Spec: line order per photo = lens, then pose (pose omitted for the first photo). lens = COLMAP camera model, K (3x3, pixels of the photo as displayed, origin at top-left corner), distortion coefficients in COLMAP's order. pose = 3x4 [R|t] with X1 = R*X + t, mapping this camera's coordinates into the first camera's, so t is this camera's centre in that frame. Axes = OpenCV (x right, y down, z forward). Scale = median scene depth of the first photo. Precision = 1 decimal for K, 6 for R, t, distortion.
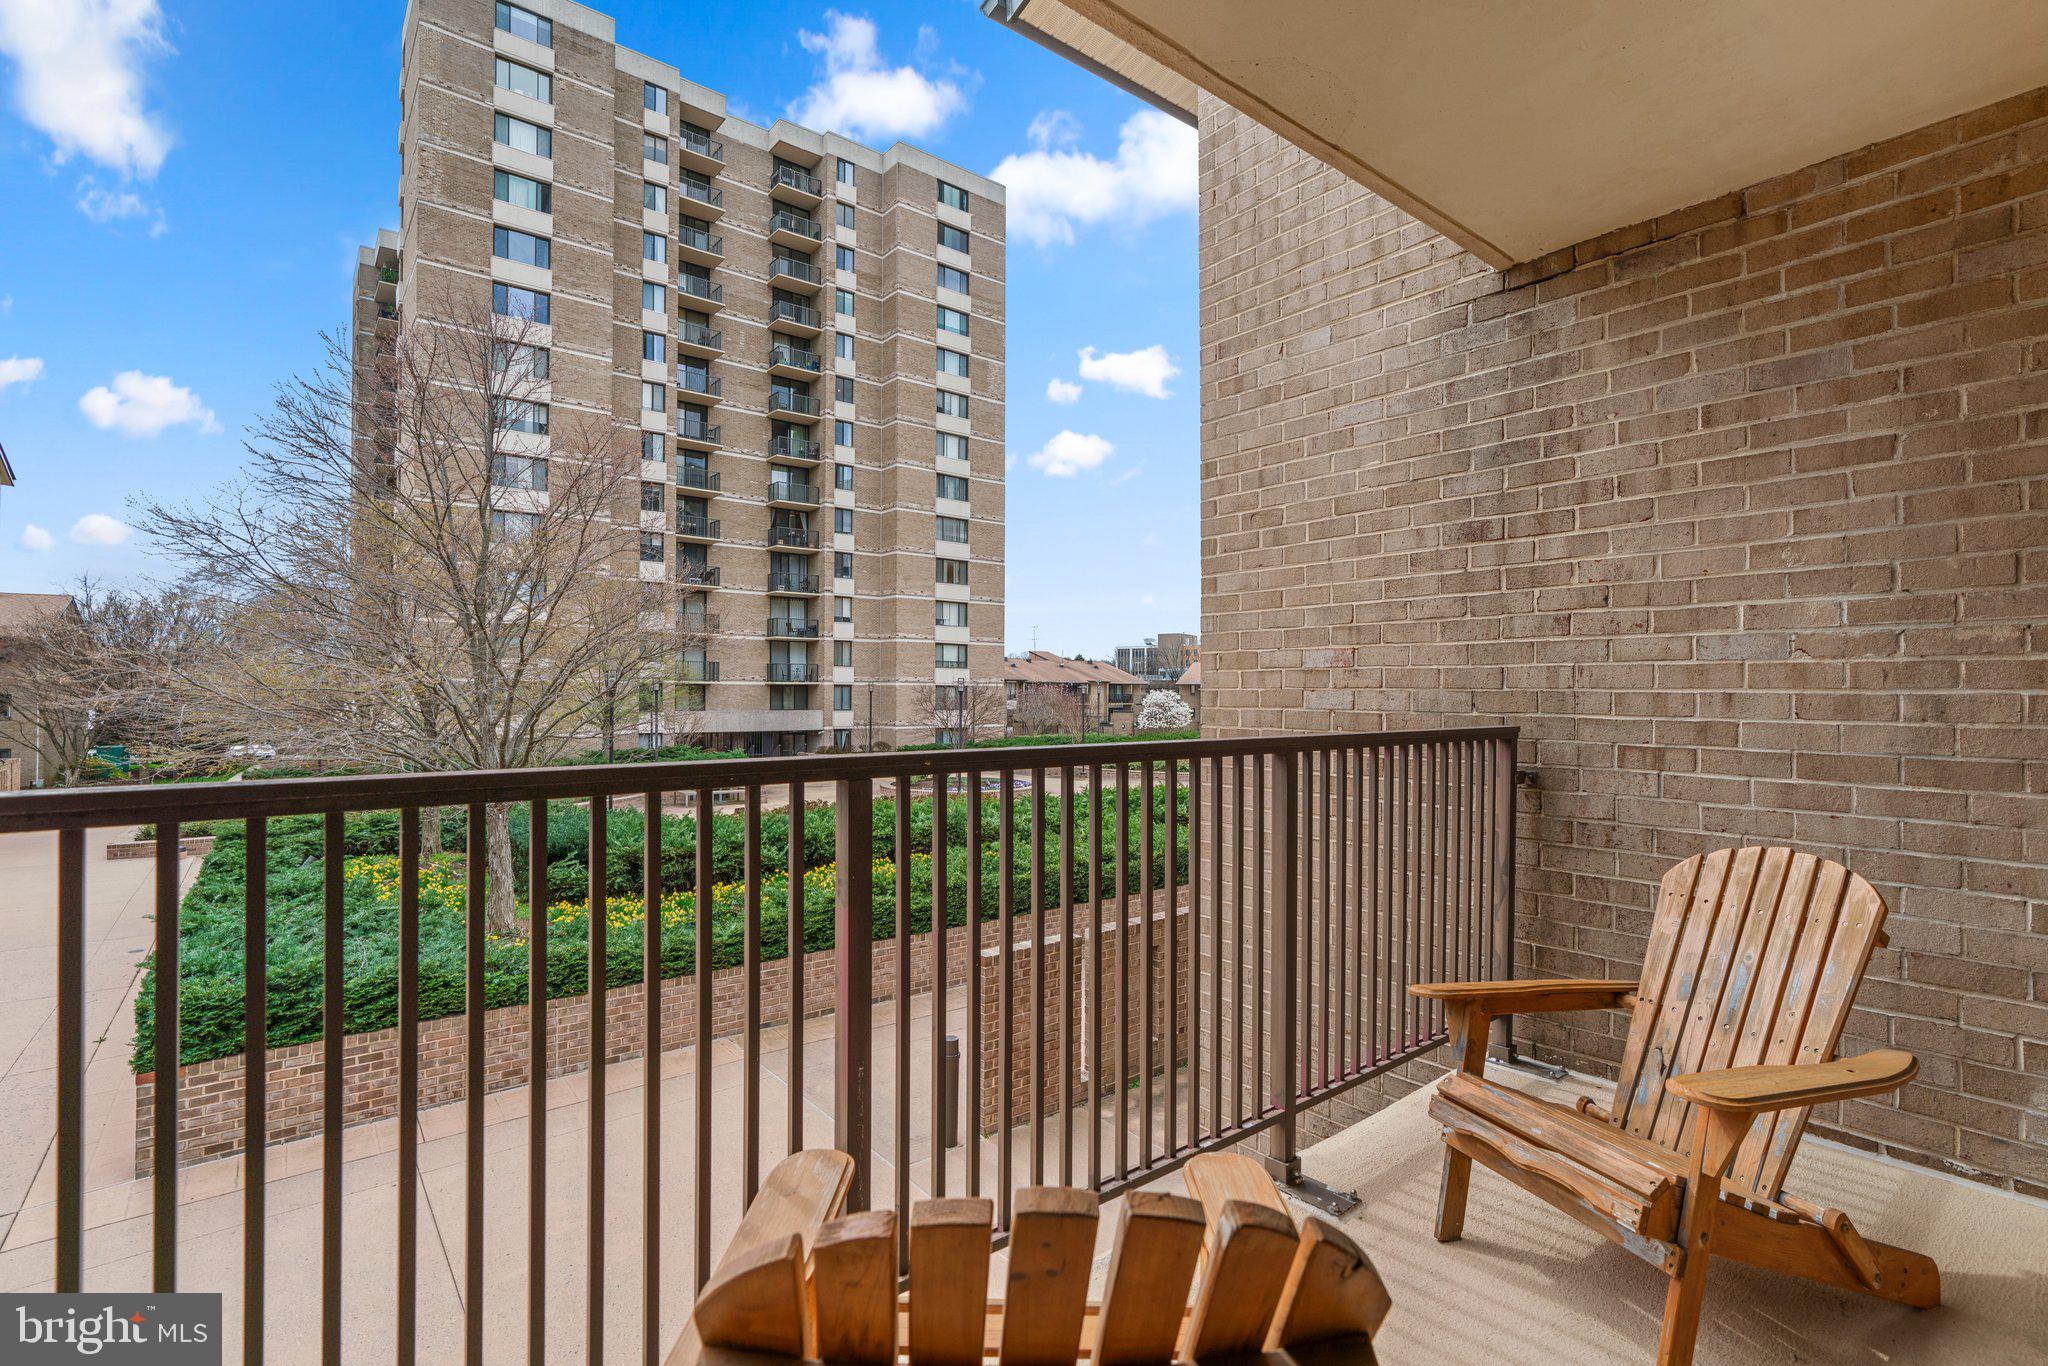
lens RADIAL K [[926.5, 0, 1007.7], [0, 926.5, 686.6], [0, 0, 1]] dist [-0.003690, 0.002962]
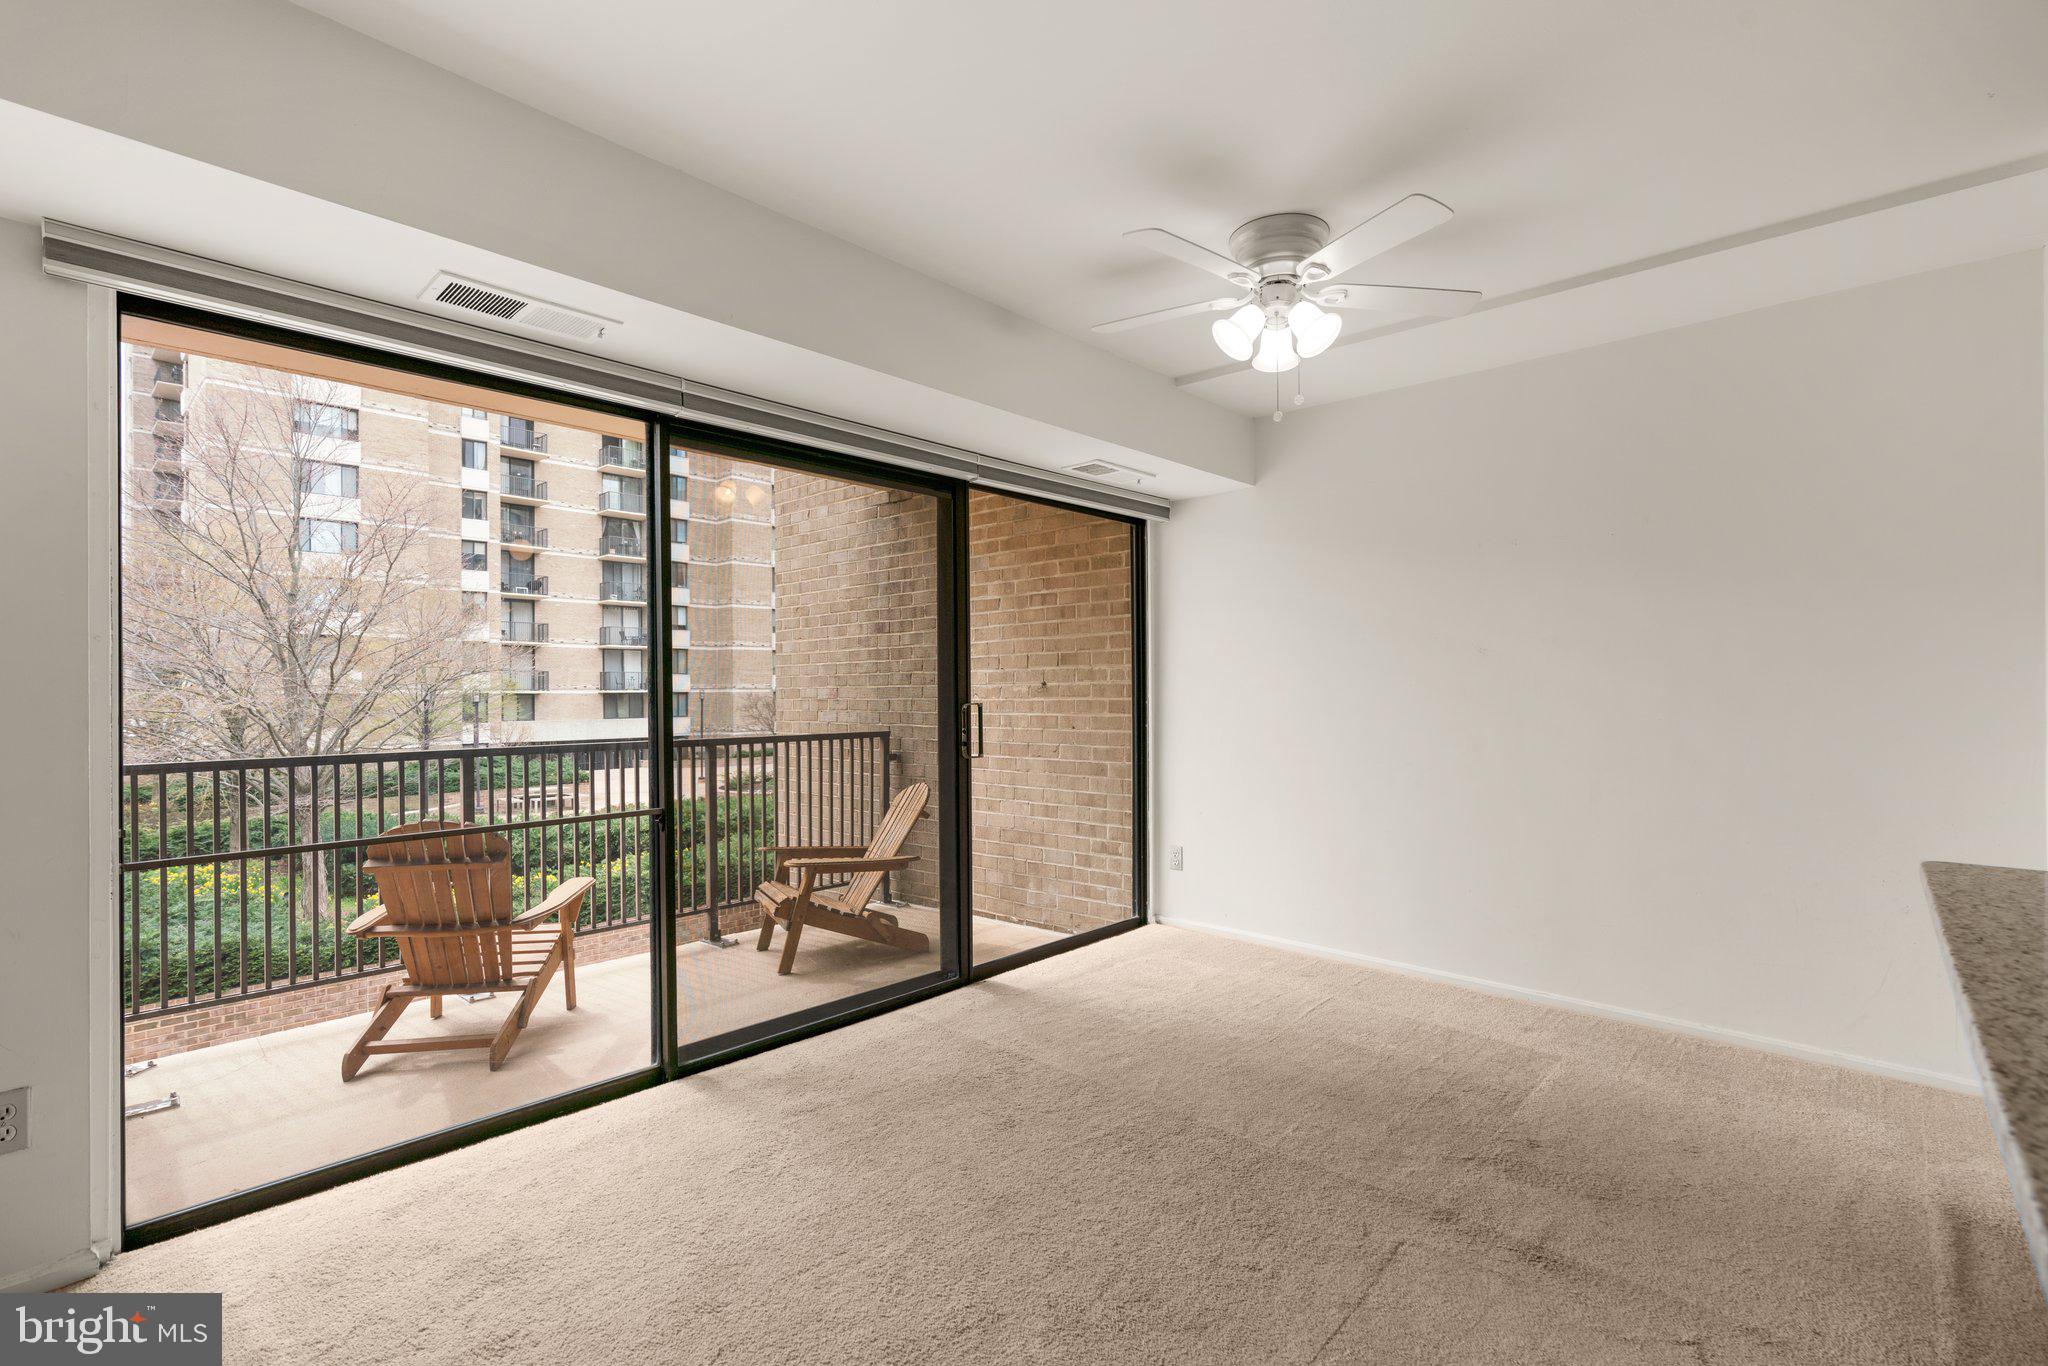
lens RADIAL K [[926.5, 0, 1004.8], [0, 926.5, 690.5], [0, 0, 1]] dist [-0.003690, 0.002962]
pose [[0.989492, -0.011196, 0.144155, 0.067834], [0.010993, 0.999937, 0.002203, -0.005758], [-0.144171, -0.000595, 0.989553, -0.127879]]
